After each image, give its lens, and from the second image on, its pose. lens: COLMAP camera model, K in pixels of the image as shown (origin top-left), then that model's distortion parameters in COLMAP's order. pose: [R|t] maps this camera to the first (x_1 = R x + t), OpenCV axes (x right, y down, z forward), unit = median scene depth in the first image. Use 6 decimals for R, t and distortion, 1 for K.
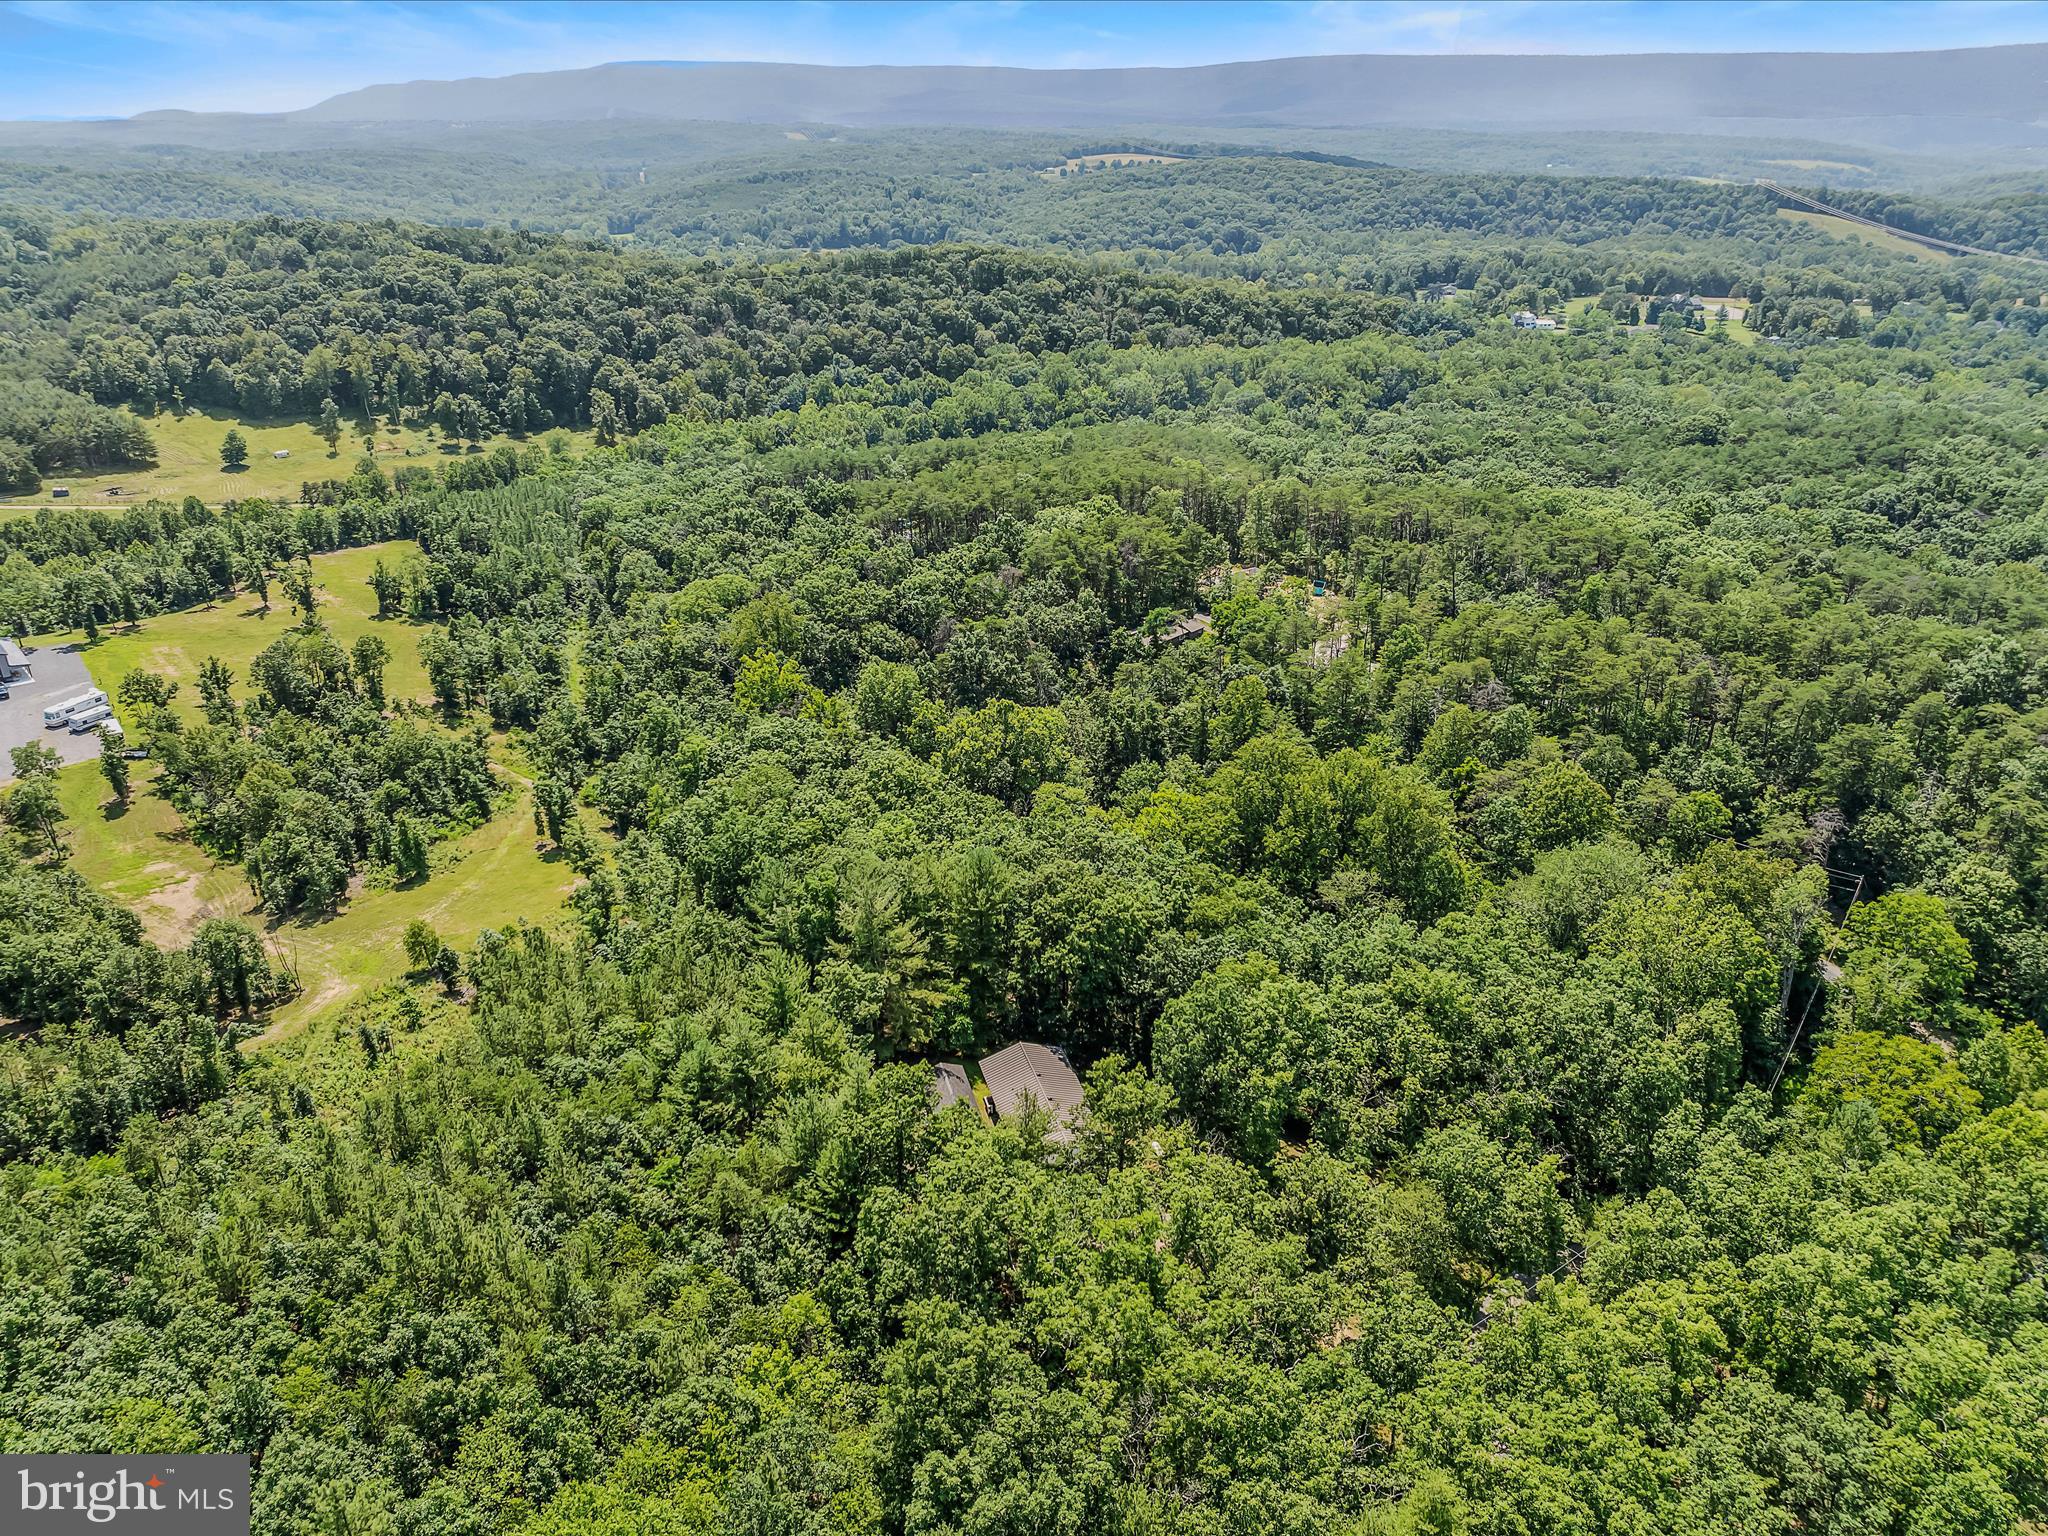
lens RADIAL K [[1565.8, 0, 1024.0], [0, 1565.8, 768.0], [0, 0, 1]] dist [-0.002686, 0.003372]
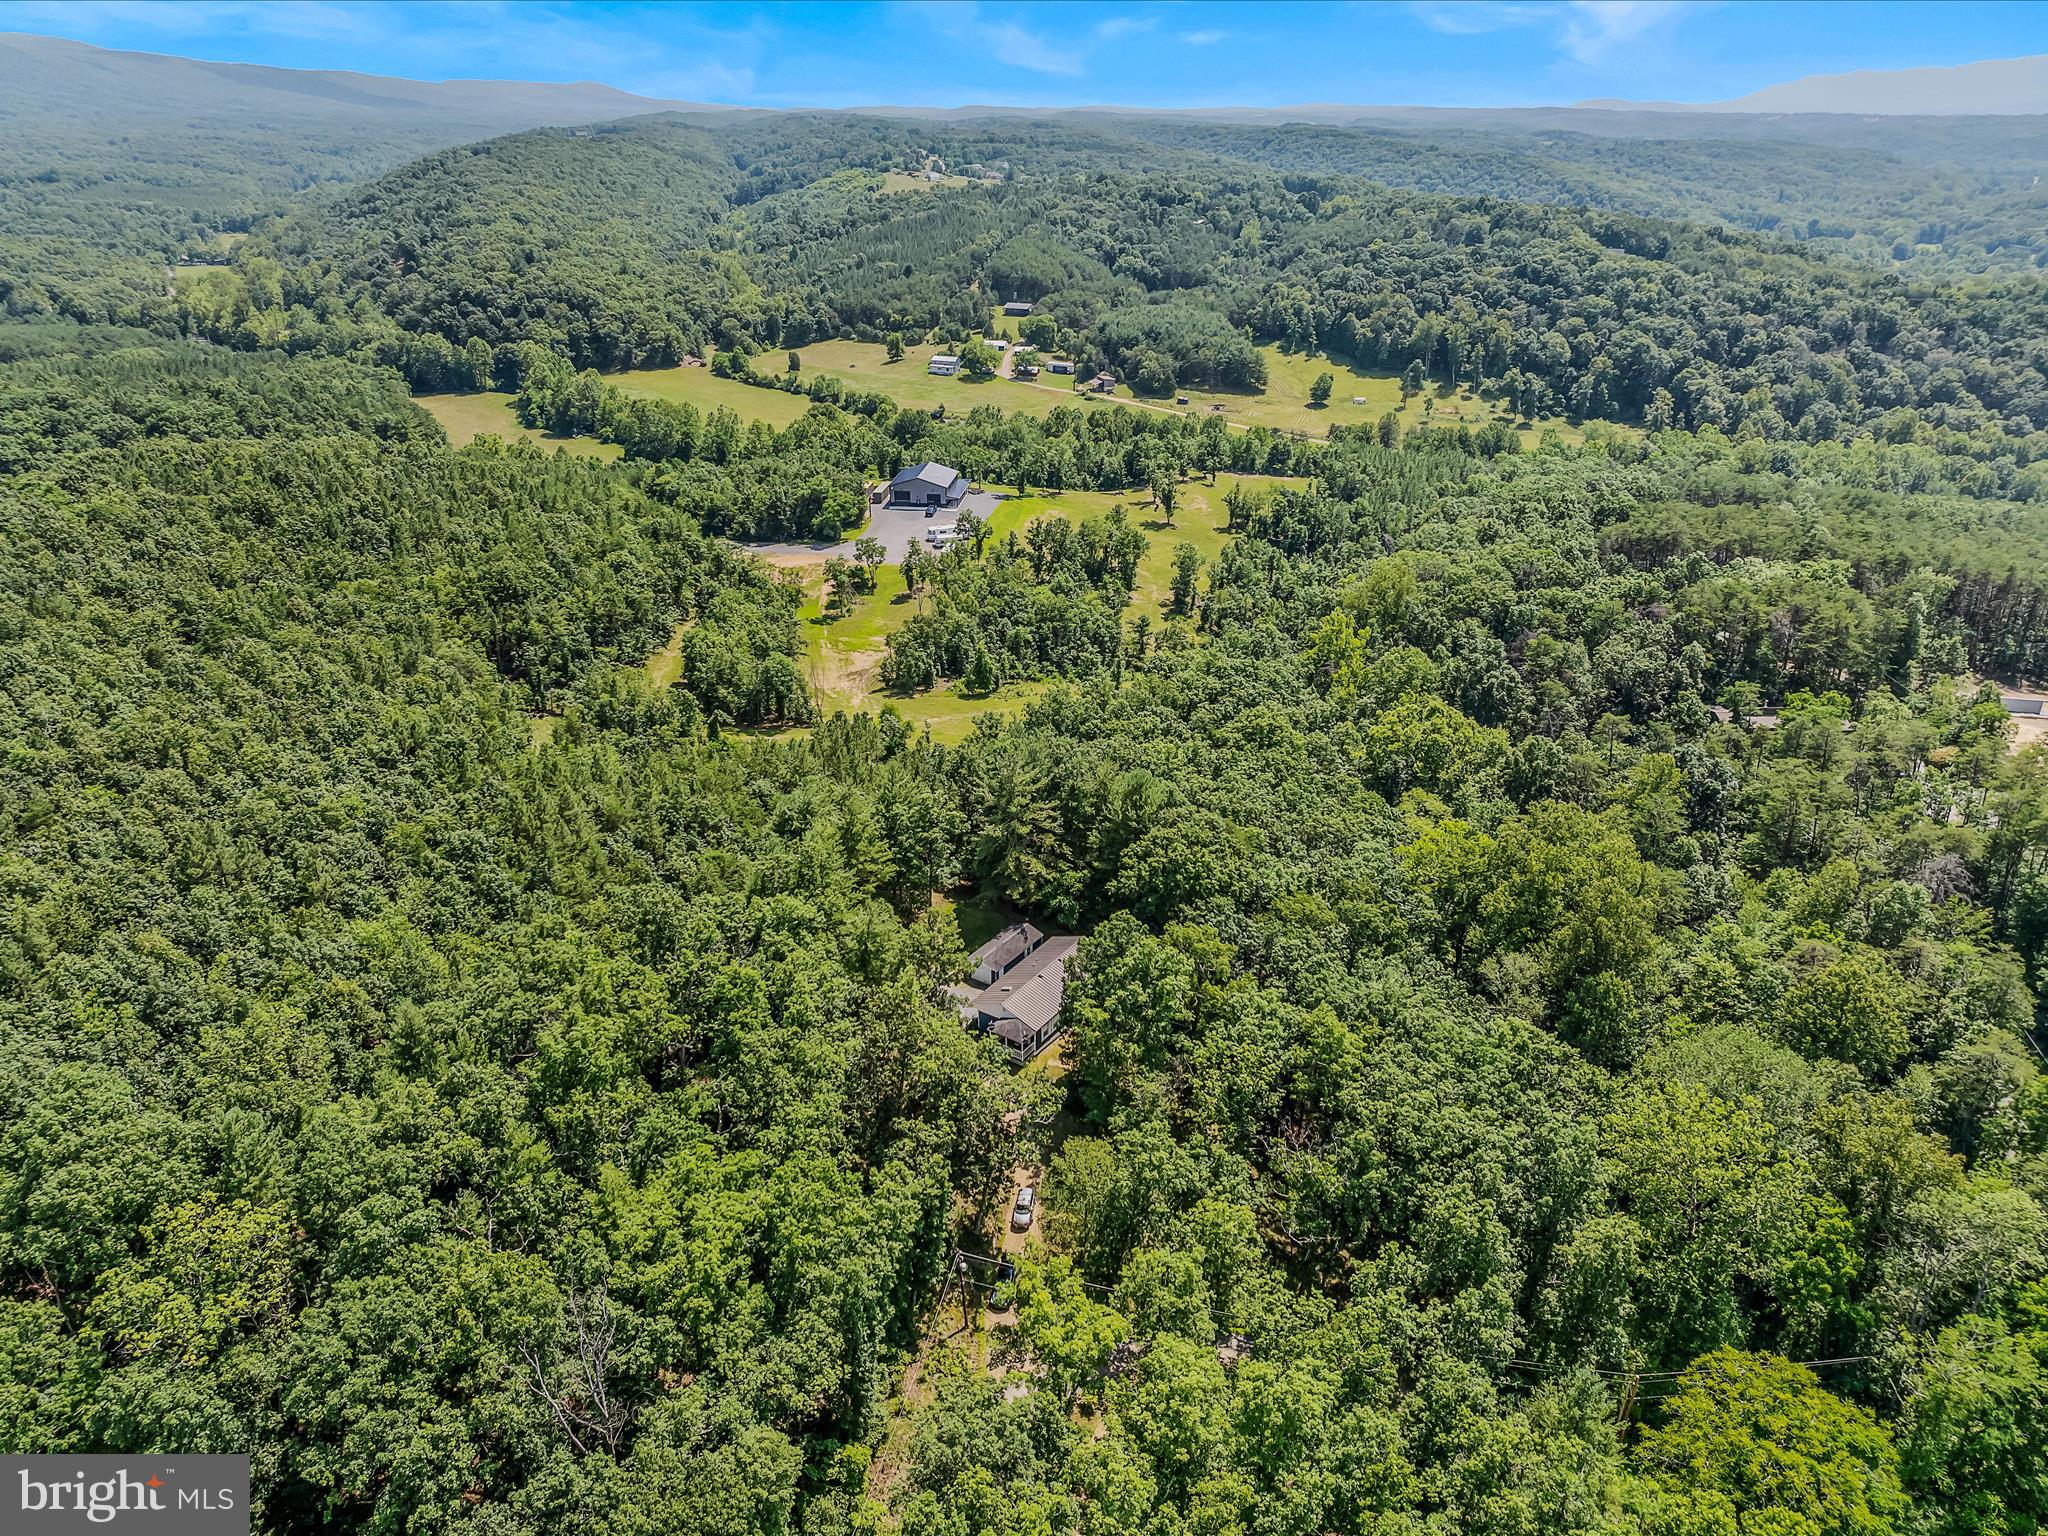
lens RADIAL K [[1565.8, 0, 1024.0], [0, 1565.8, 768.0], [0, 0, 1]] dist [-0.002686, 0.003372]
pose [[0.678086, 0.310673, -0.666095, 0.190939], [-0.307151, 0.943122, 0.127200, -0.017875], [0.667726, 0.118339, 0.734941, 0.031775]]
